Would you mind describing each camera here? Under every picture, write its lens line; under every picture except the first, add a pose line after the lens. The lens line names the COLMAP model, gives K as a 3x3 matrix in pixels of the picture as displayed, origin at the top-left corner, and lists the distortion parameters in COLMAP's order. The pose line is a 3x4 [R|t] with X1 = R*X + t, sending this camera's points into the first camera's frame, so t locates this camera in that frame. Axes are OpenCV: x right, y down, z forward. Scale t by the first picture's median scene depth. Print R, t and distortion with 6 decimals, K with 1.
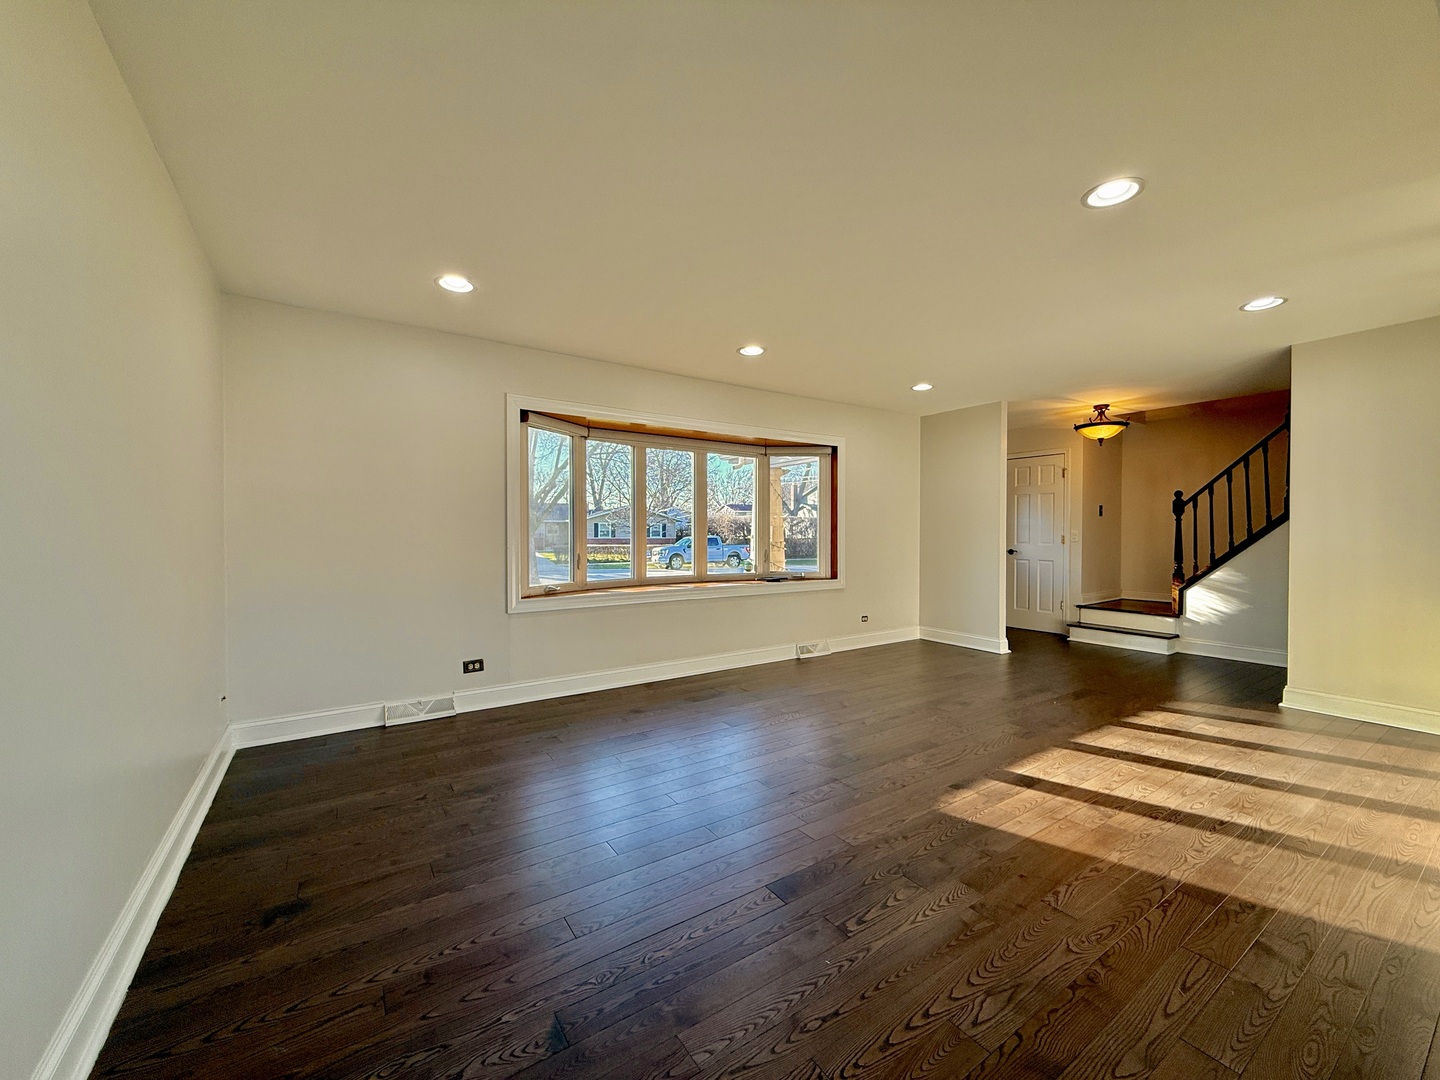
lens RADIAL K [[574.3, 0, 720.0], [0, 574.3, 540.0], [0, 0, 1]] dist [-0.000811, -0.000588]
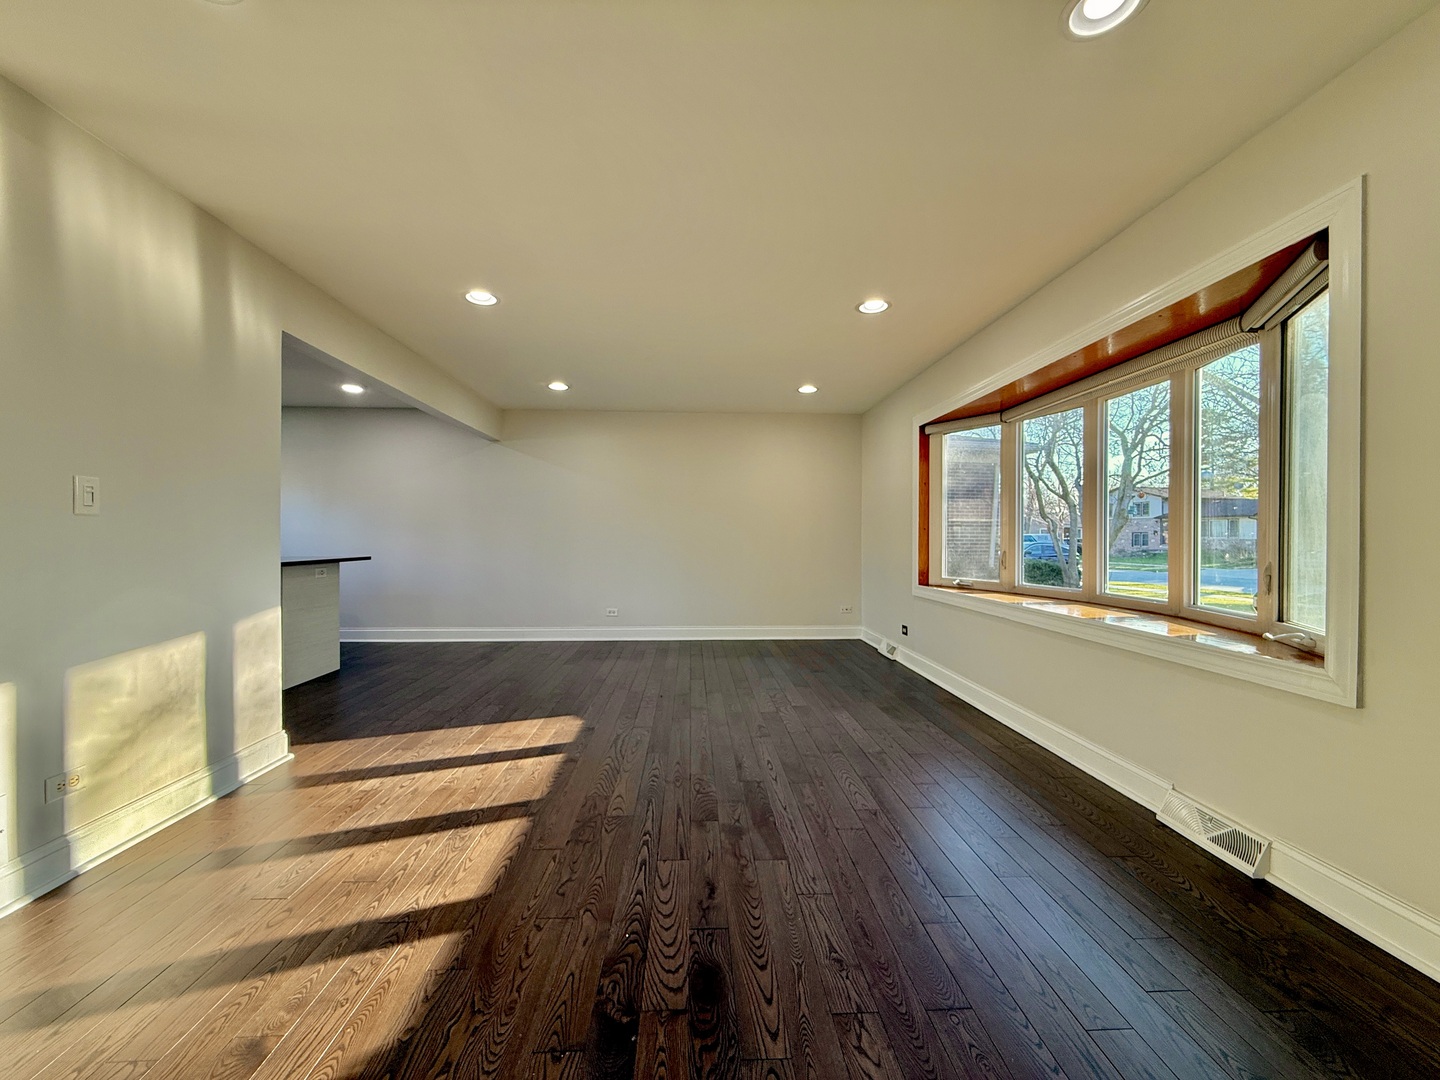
lens RADIAL K [[574.3, 0, 720.0], [0, 574.3, 540.0], [0, 0, 1]] dist [-0.000811, -0.000588]
pose [[-0.515727, -0.000911, -0.856752, 1.221236], [-0.015692, 0.999842, 0.008382, 0.006029], [0.856609, 0.017767, -0.515660, 1.716643]]
